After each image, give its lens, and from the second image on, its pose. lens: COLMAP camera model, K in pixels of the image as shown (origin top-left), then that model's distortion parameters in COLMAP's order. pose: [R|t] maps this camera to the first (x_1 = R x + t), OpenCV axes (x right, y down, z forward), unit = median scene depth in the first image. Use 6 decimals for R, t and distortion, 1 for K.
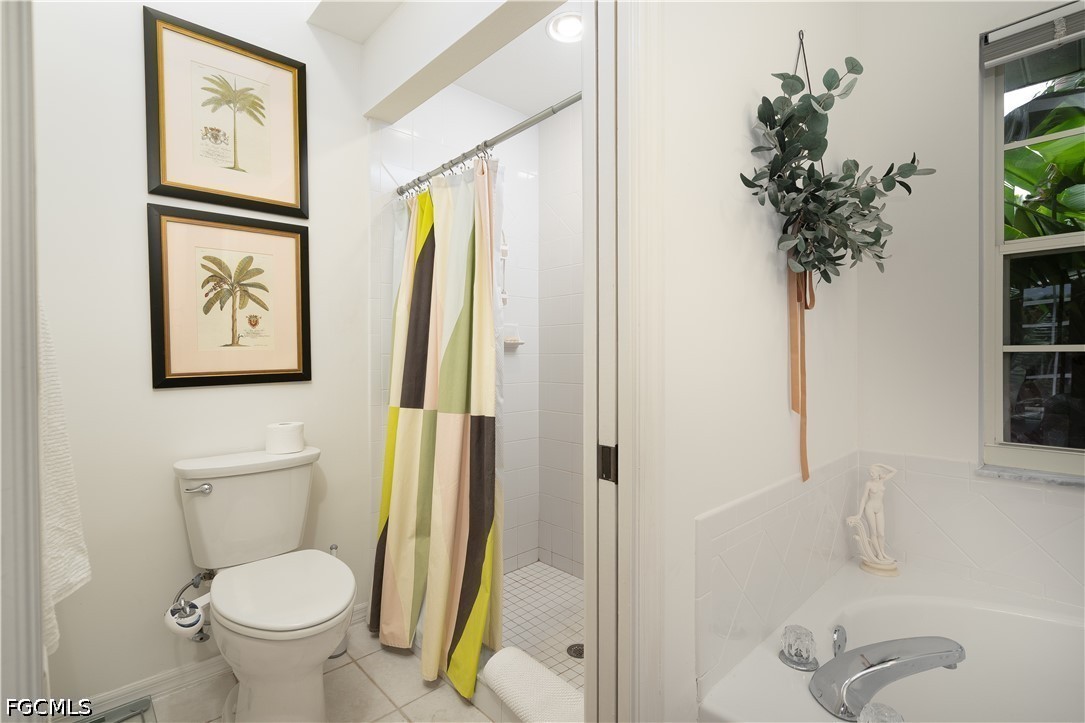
lens RADIAL K [[501.9, 0, 539.9], [0, 501.9, 356.3], [0, 0, 1]] dist [-0.000858, -0.000214]
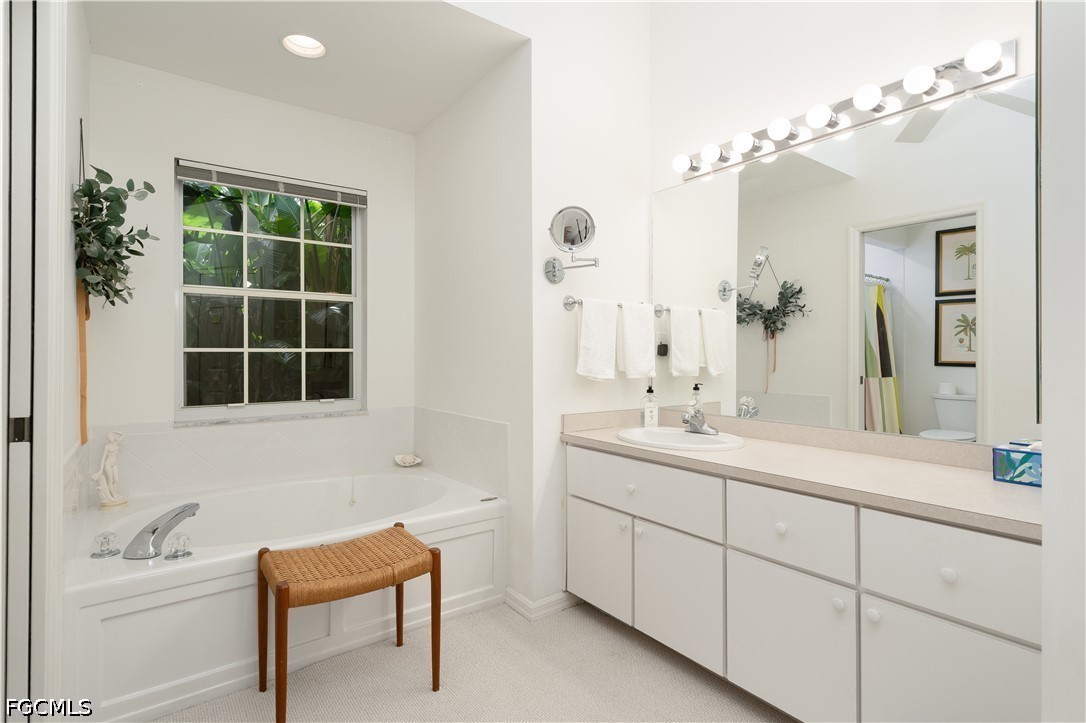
lens RADIAL K [[530.7, 0, 545.2], [0, 530.7, 354.0], [0, 0, 1]] dist [0.023015, 0.000311]
pose [[0.100668, -0.000409, 0.994920, -0.727589], [0.004580, 0.999990, -0.000053, 0.004220], [-0.994910, 0.004562, 0.100669, -0.366411]]
